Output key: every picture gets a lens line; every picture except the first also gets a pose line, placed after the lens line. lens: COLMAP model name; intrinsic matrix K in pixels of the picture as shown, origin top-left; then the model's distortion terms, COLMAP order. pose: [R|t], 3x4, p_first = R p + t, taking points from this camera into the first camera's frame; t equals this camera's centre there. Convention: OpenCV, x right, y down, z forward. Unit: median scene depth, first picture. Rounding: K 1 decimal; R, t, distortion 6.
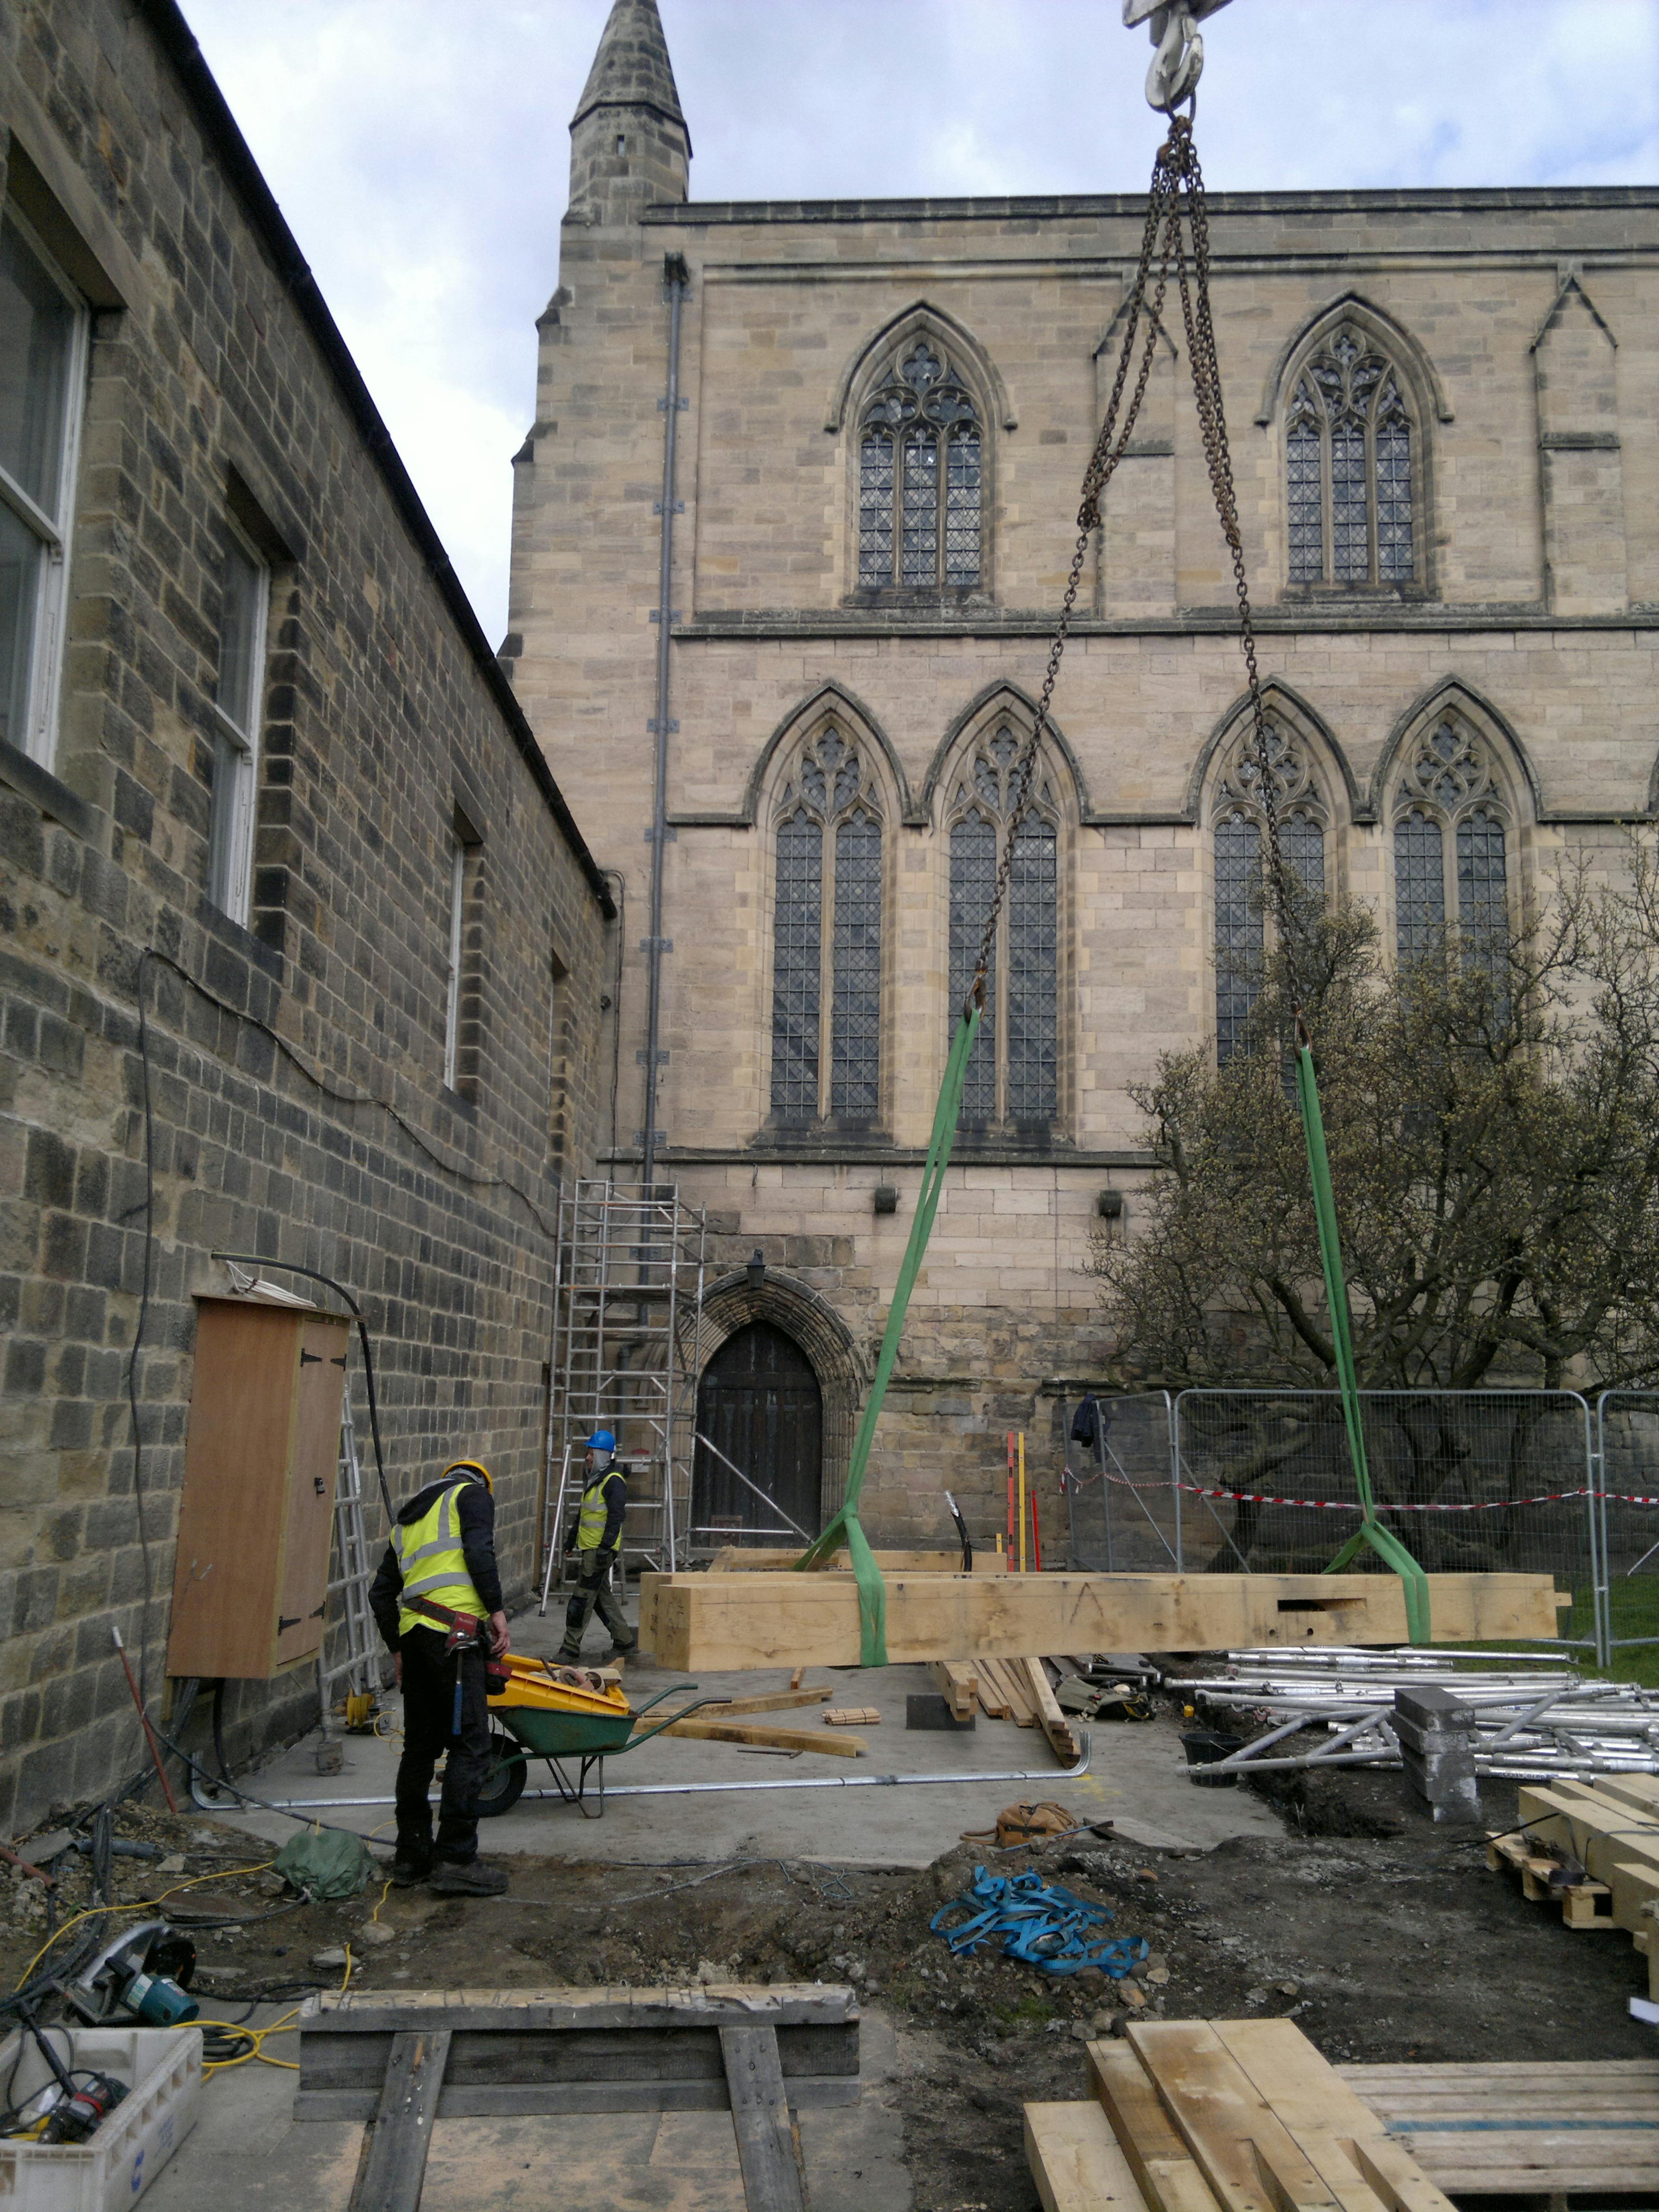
lens RADIAL K [[1854.3, 0, 842.2], [0, 1854.3, 1120.1], [0, 0, 1]] dist [0.084917, -0.126767]
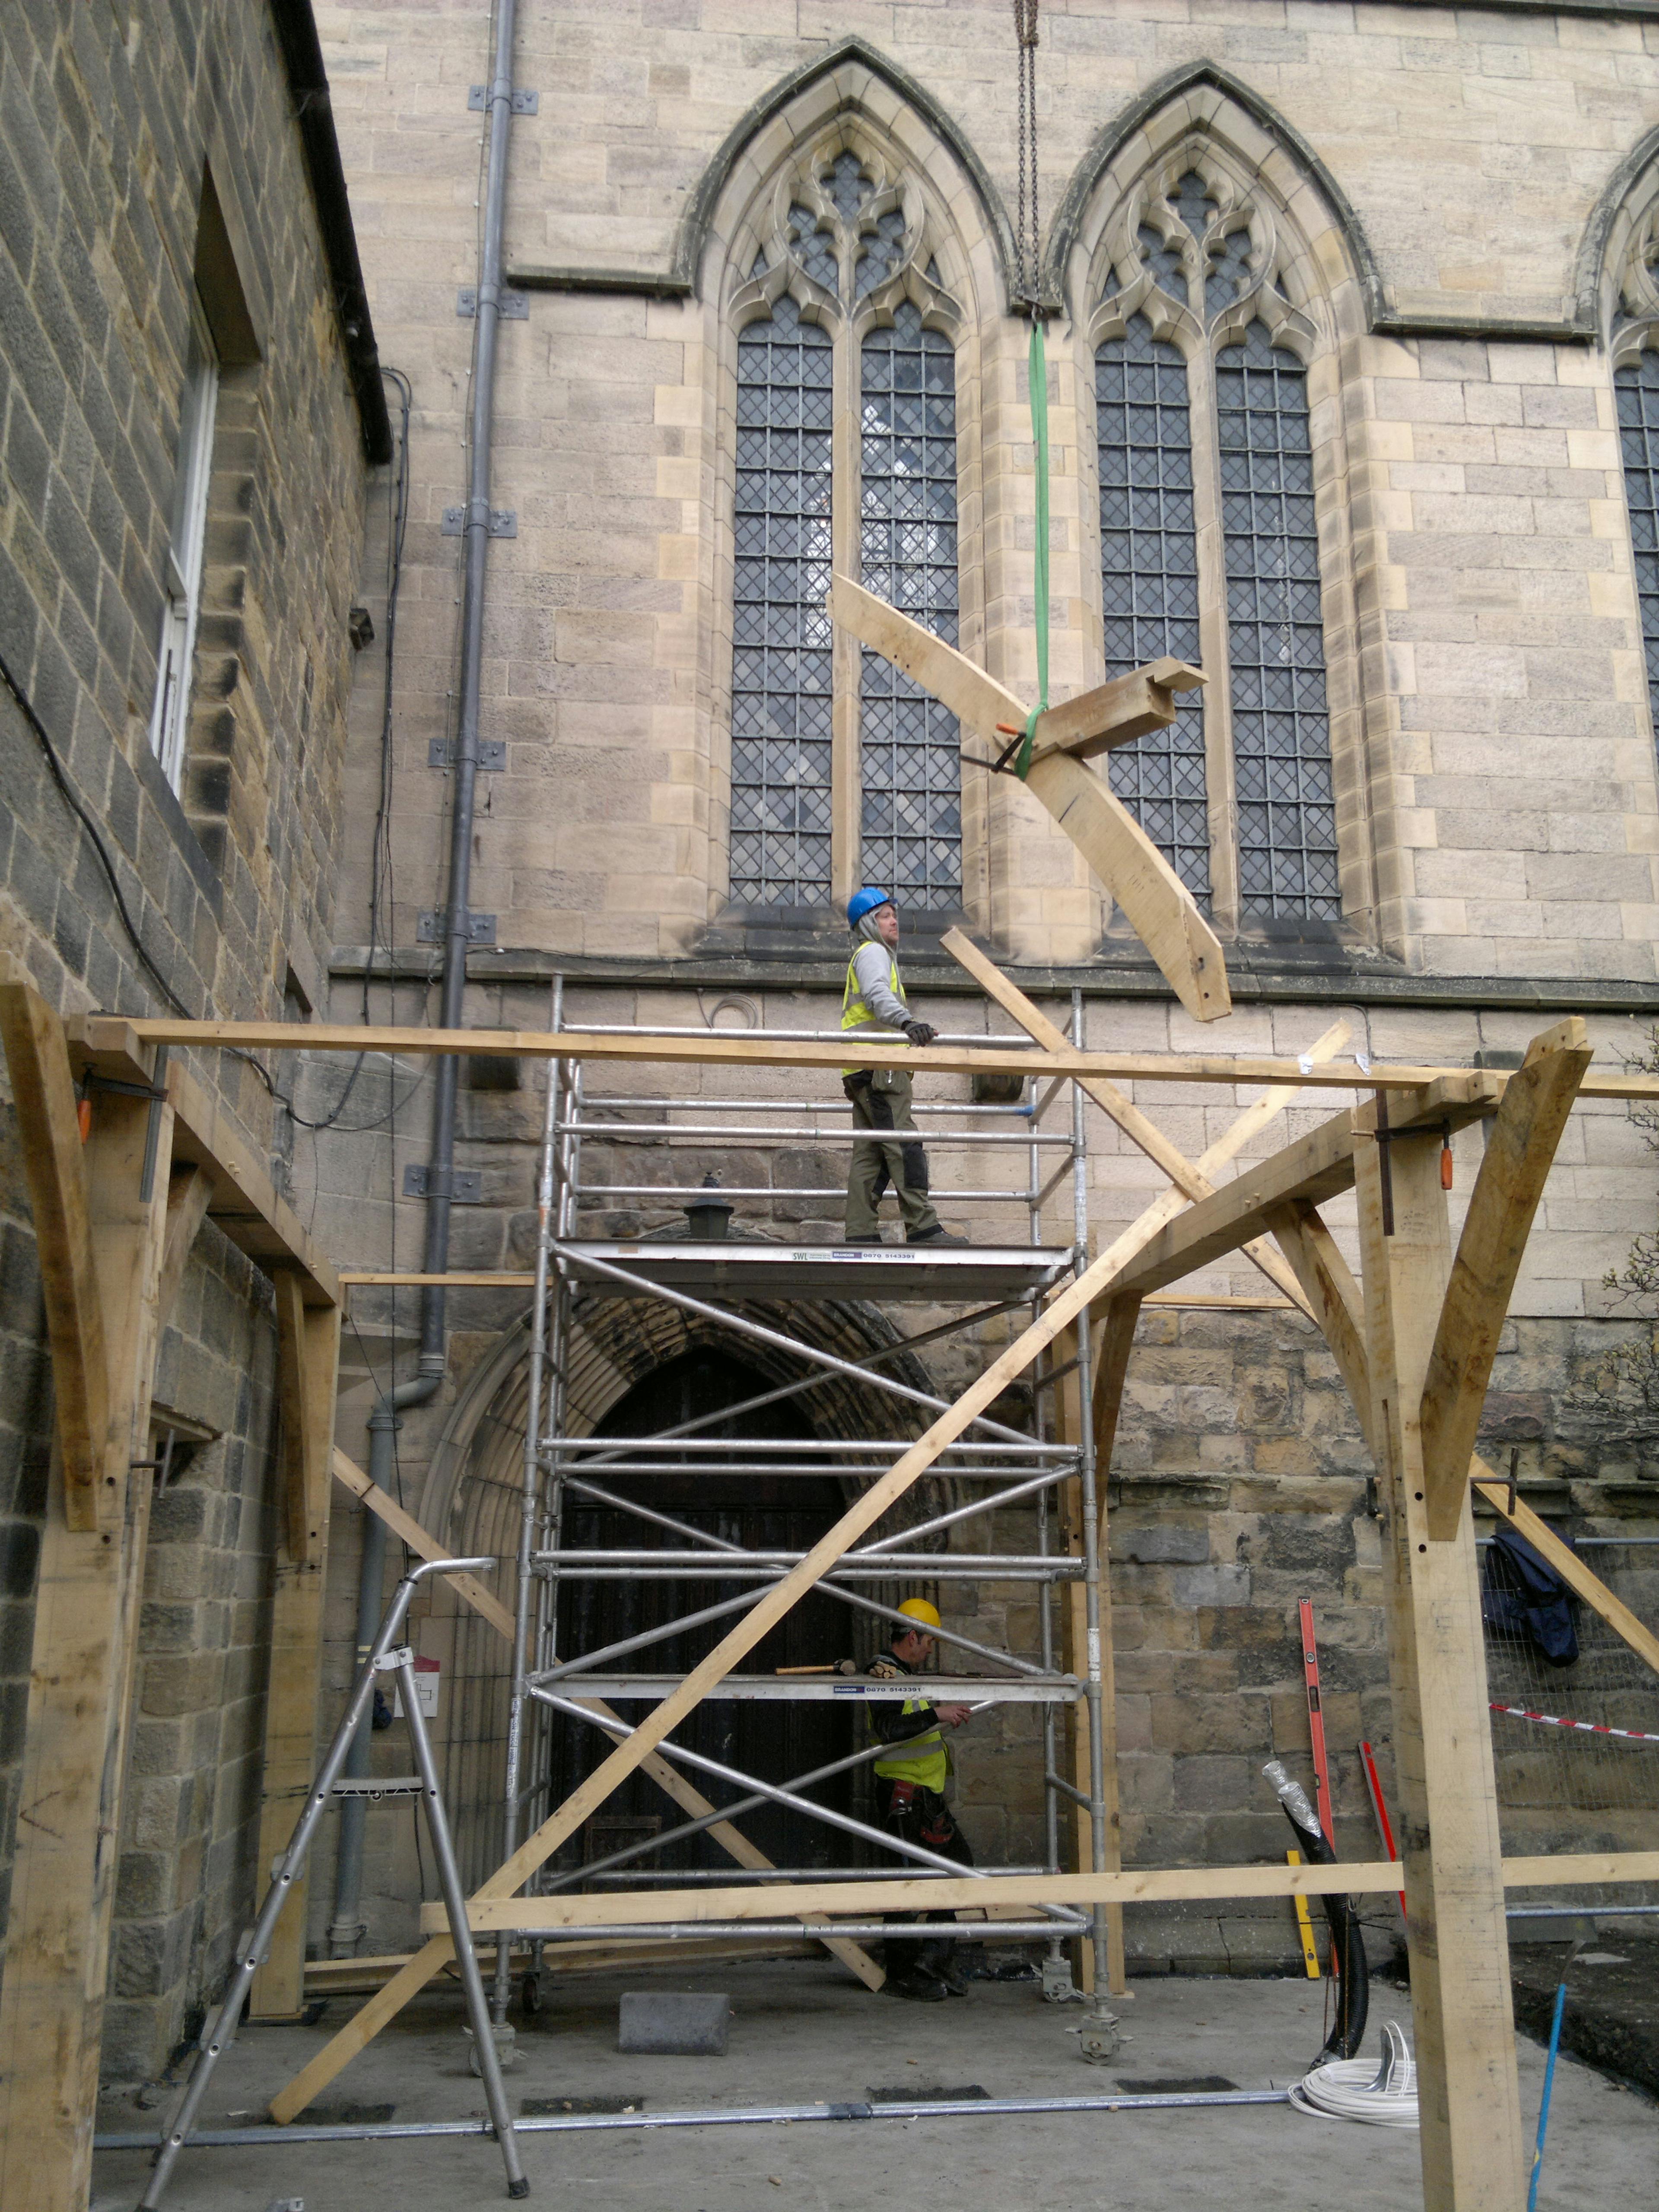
lens RADIAL K [[1854.3, 0, 842.5], [0, 1854.3, 1109.1], [0, 0, 1]] dist [0.084917, -0.126767]
pose [[0.991938, 0.017591, 0.125499, -0.066455], [-0.004522, 0.994601, -0.103670, 0.094557], [-0.126645, 0.102267, 0.986662, 0.547159]]
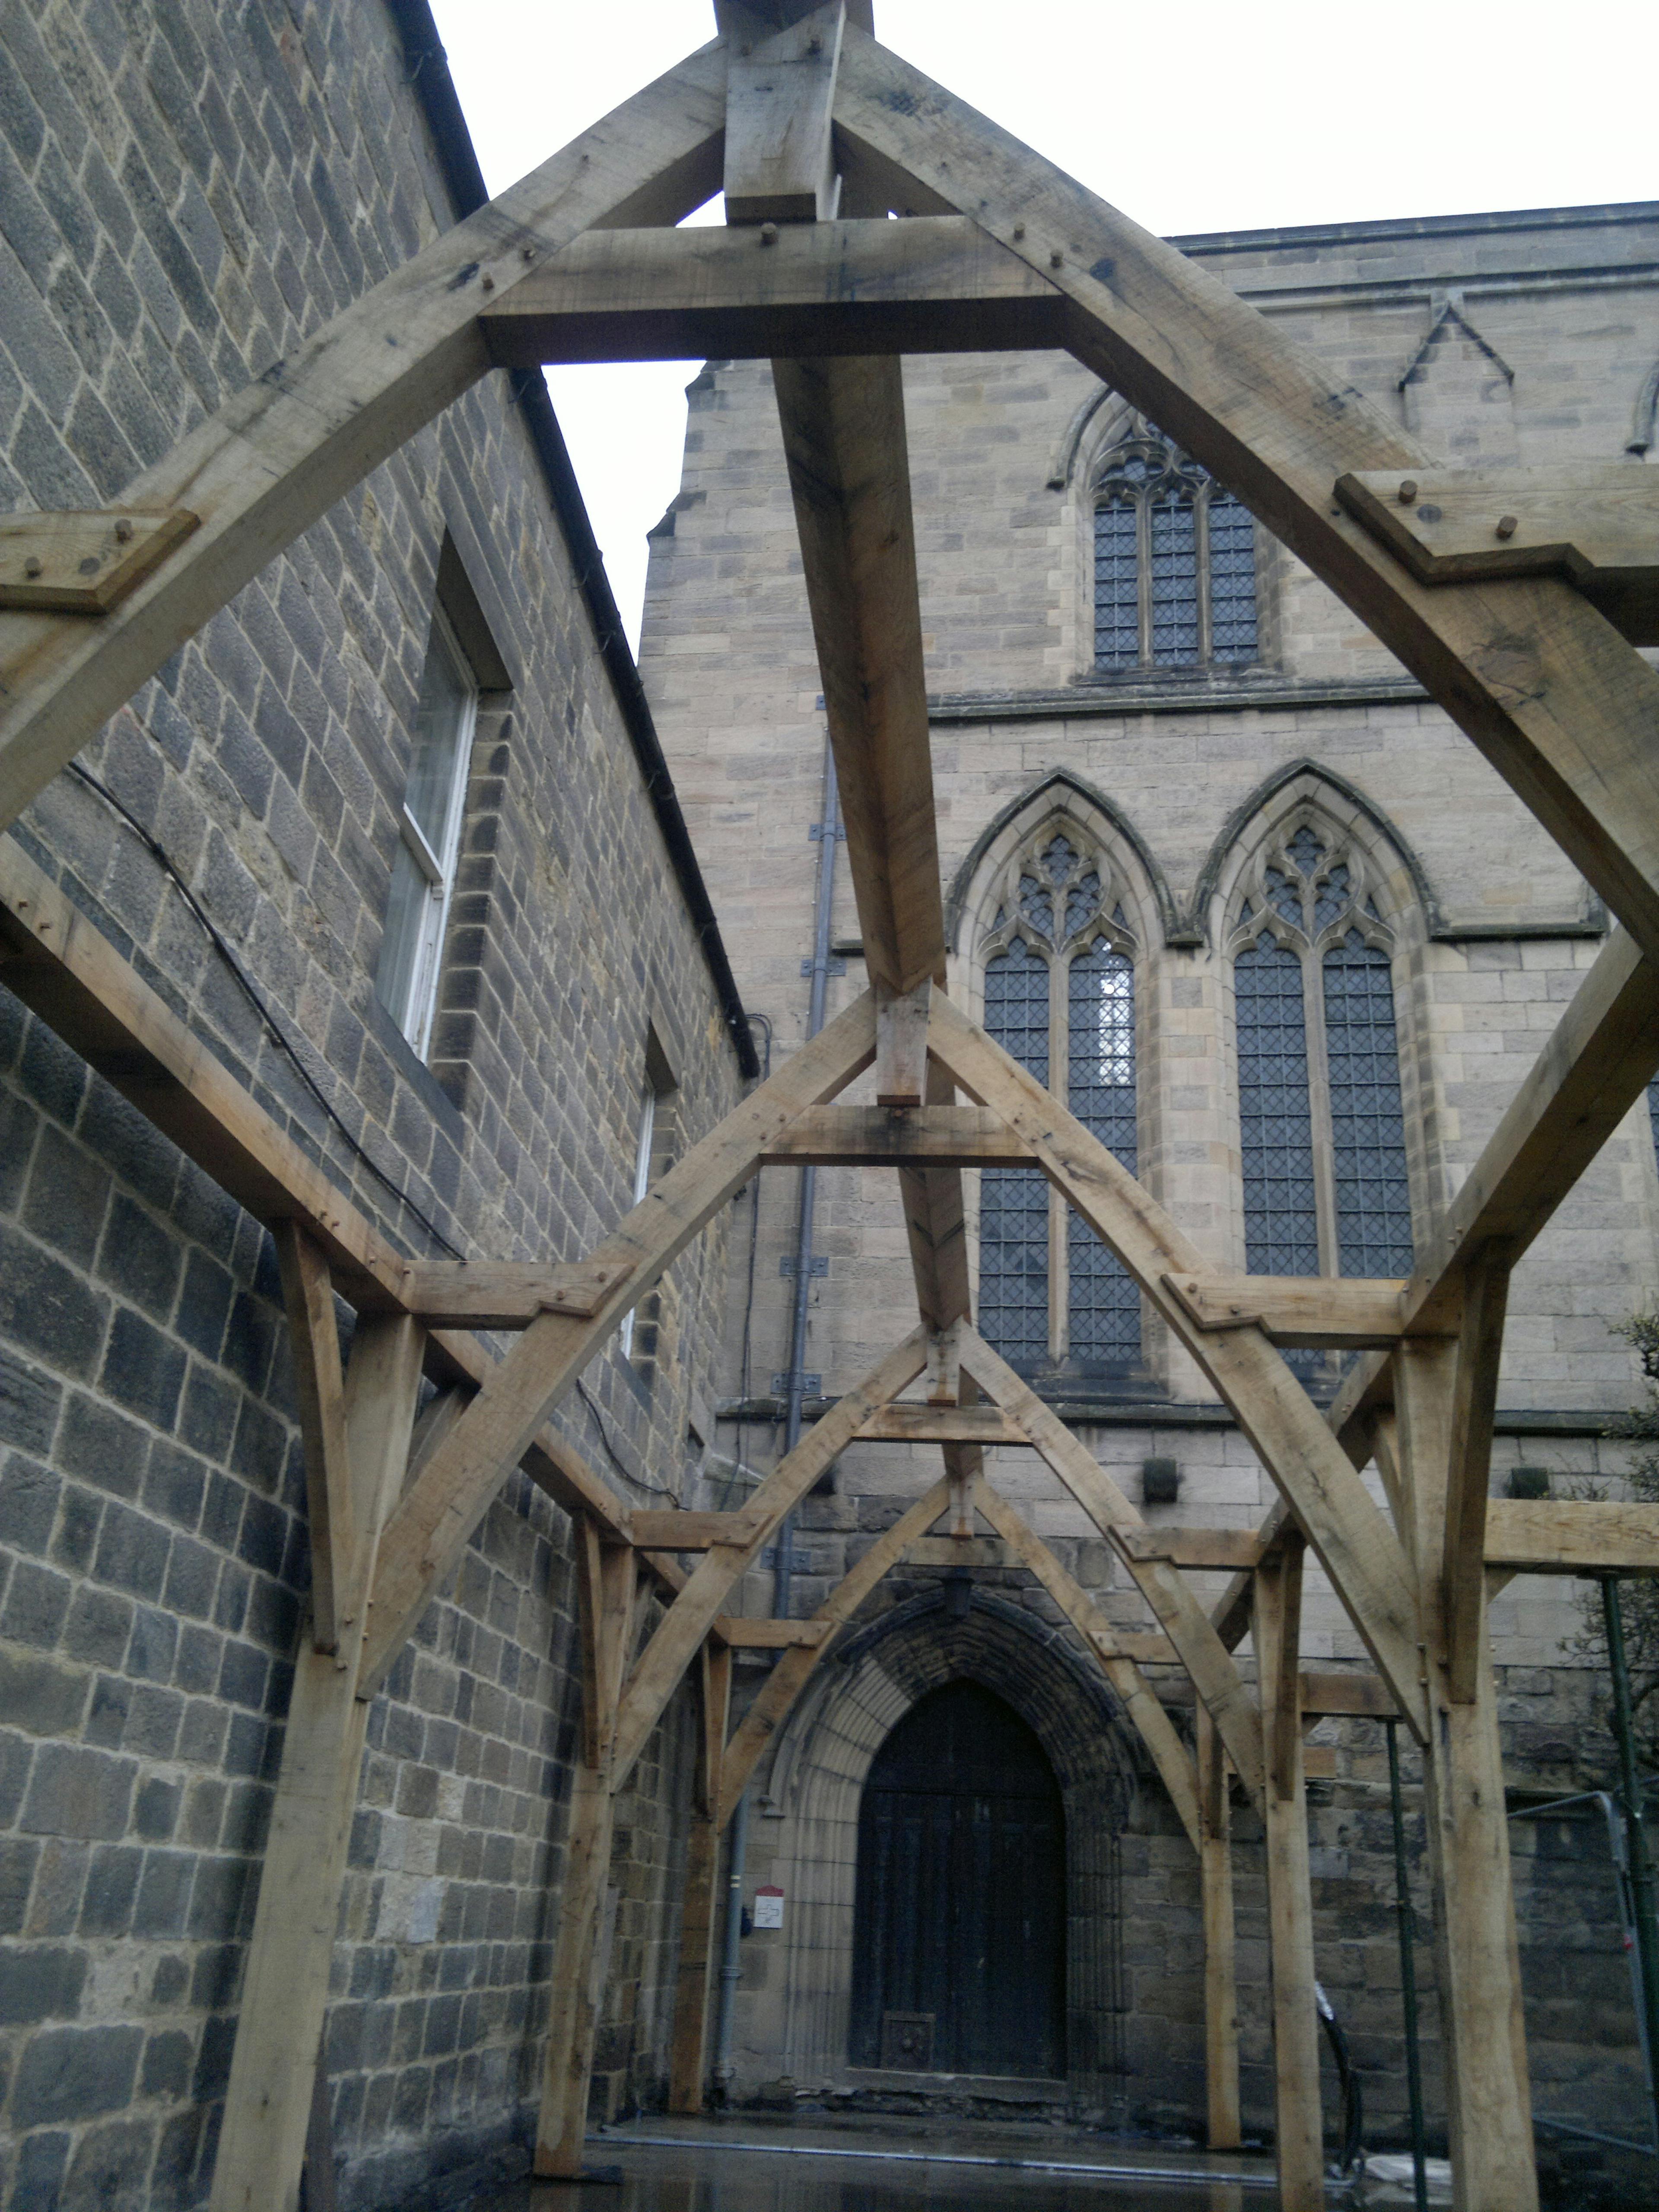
lens RADIAL K [[1854.3, 0, 844.4], [0, 1854.3, 1112.2], [0, 0, 1]] dist [0.084917, -0.126767]
pose [[0.996075, -0.004273, -0.088415, -0.026695], [-0.018653, 0.966275, -0.256837, 0.083982], [0.086531, 0.257478, 0.962402, 0.327242]]
